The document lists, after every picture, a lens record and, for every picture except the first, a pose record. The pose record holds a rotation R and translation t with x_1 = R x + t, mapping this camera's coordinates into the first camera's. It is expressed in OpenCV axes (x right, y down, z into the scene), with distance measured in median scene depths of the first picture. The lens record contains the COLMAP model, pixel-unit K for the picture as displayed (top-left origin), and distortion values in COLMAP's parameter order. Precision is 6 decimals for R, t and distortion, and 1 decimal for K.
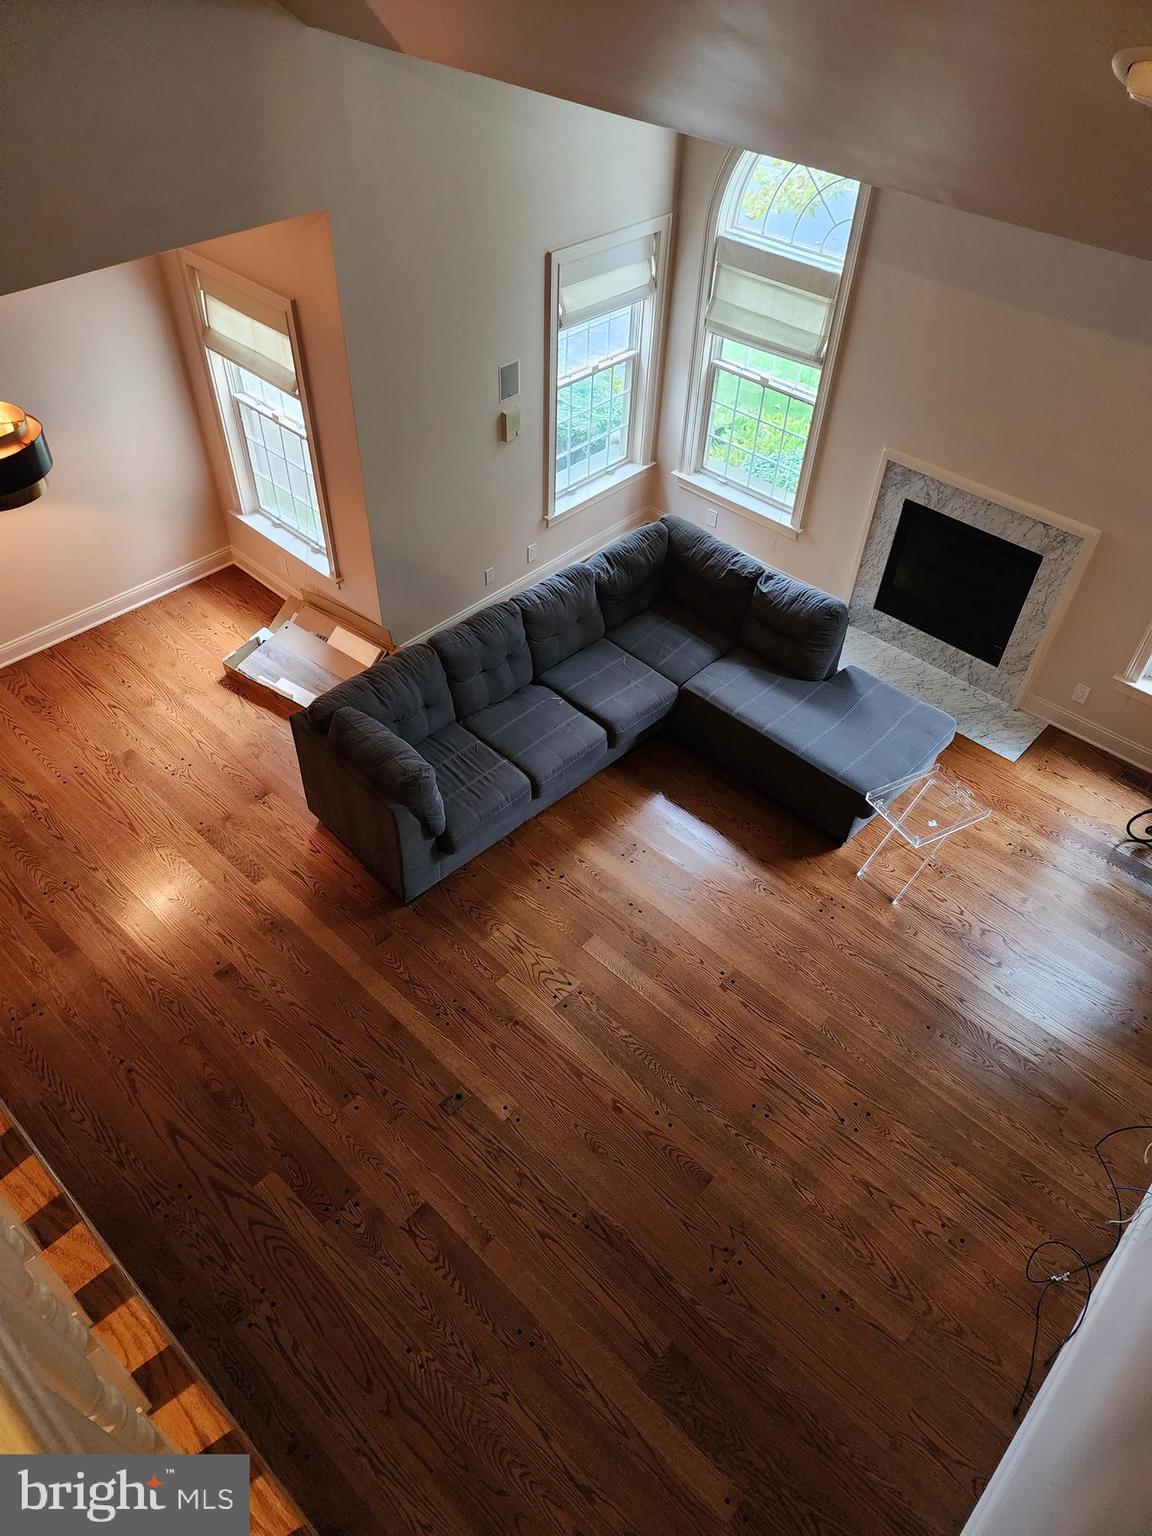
lens RADIAL K [[1044.2, 0, 546.0], [0, 1044.2, 766.7], [0, 0, 1]] dist [0.054531, -0.066770]
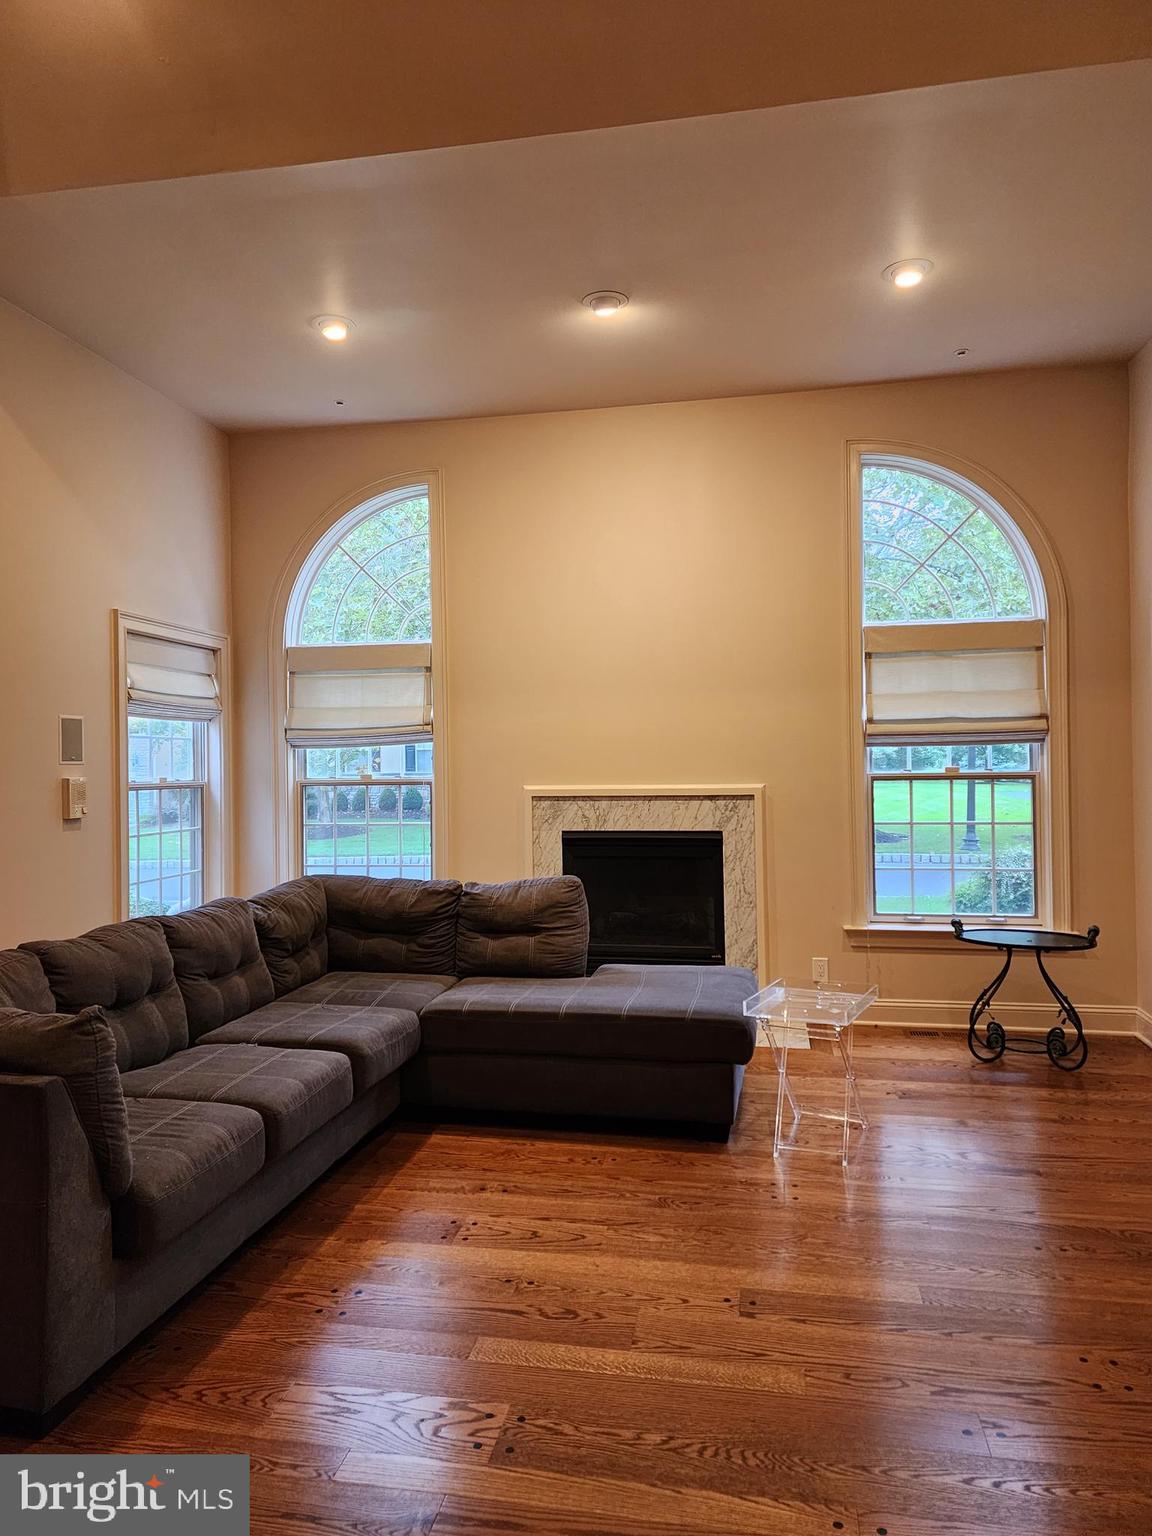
lens RADIAL K [[1044.2, 0, 546.0], [0, 1044.2, 766.7], [0, 0, 1]] dist [0.054531, -0.066770]
pose [[0.838471, -0.020358, 0.544565, -0.165938], [0.402162, 0.697462, -0.593138, 0.242991], [-0.367738, 0.716333, 0.592989, 0.434200]]
